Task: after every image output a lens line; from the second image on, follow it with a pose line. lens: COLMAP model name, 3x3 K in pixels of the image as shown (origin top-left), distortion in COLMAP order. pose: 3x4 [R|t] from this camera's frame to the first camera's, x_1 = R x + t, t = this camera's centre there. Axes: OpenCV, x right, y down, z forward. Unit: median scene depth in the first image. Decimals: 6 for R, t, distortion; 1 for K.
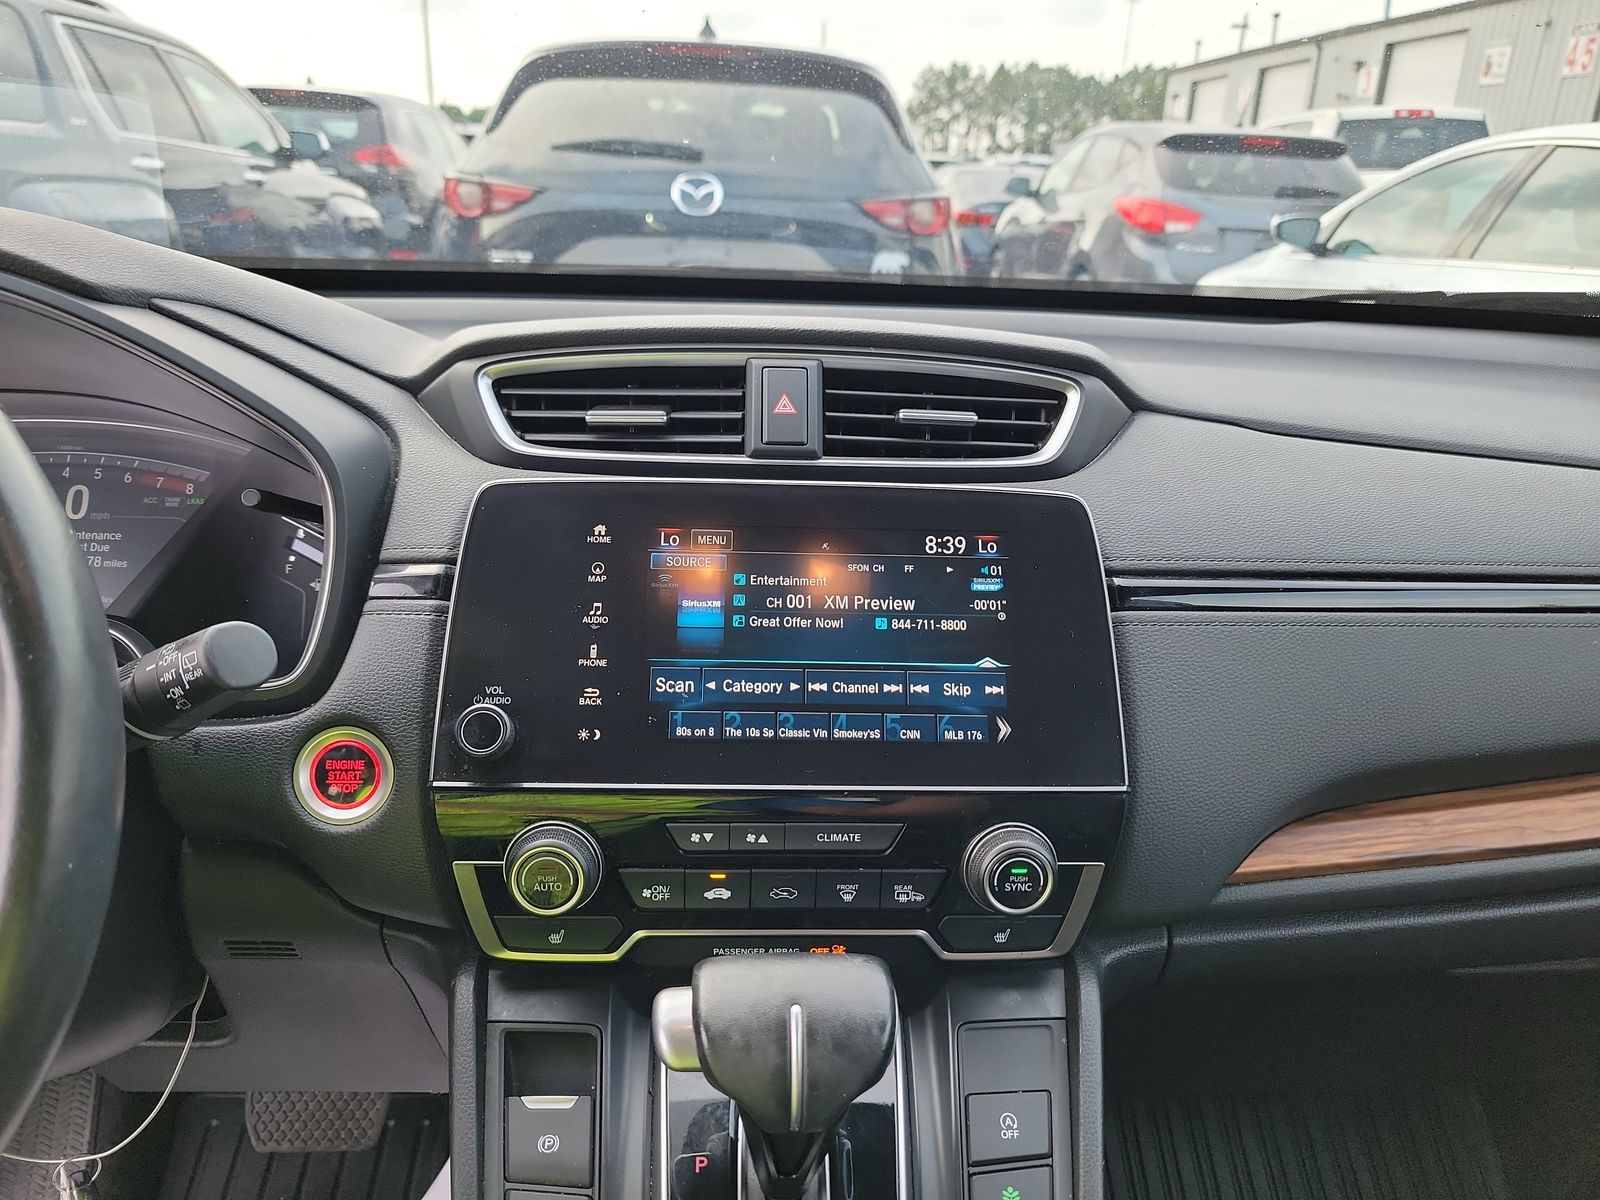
lens RADIAL K [[1167.9, 0, 788.9], [0, 1167.9, 609.7], [0, 0, 1]] dist [0.042220, -0.033472]
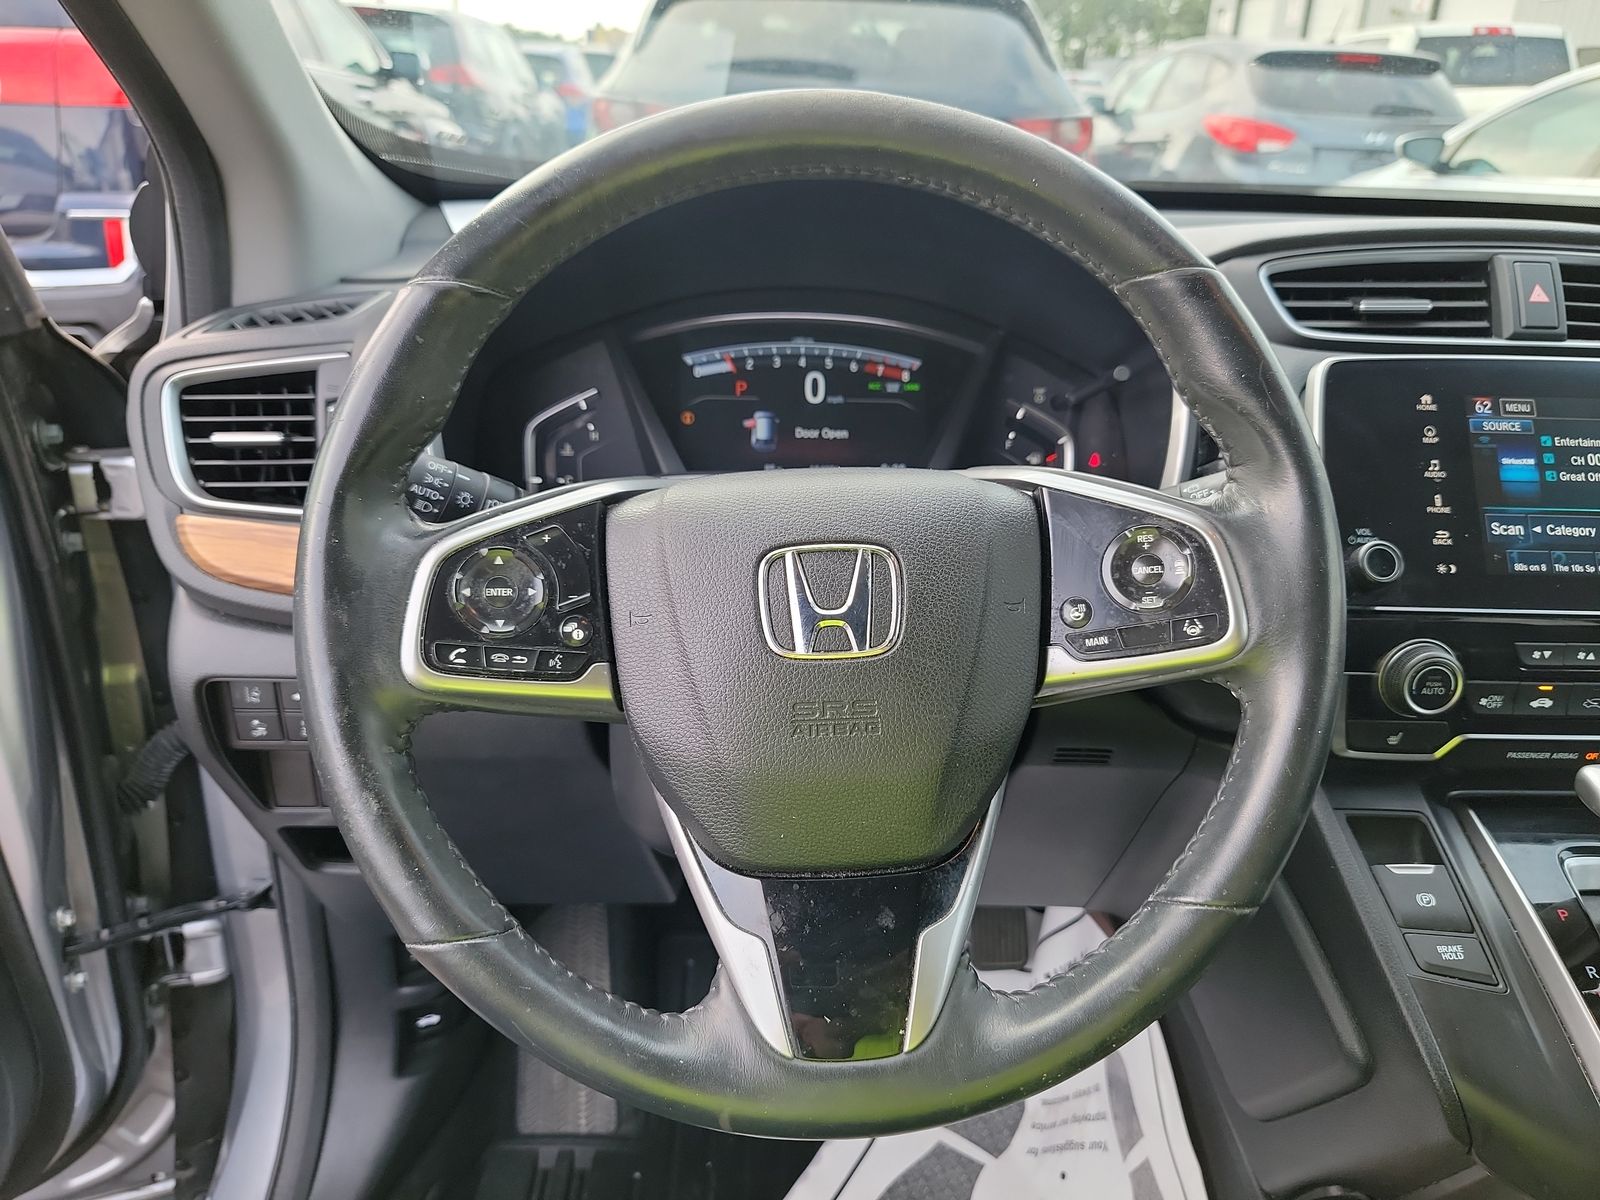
lens RADIAL K [[1167.9, 0, 802.9], [0, 1167.9, 582.8], [0, 0, 1]] dist [0.042220, -0.033472]
pose [[0.999963, 0.002637, -0.008196, -0.705145], [-0.002308, 0.999199, 0.039946, 0.063938], [0.008295, -0.039926, 0.999168, -0.183103]]
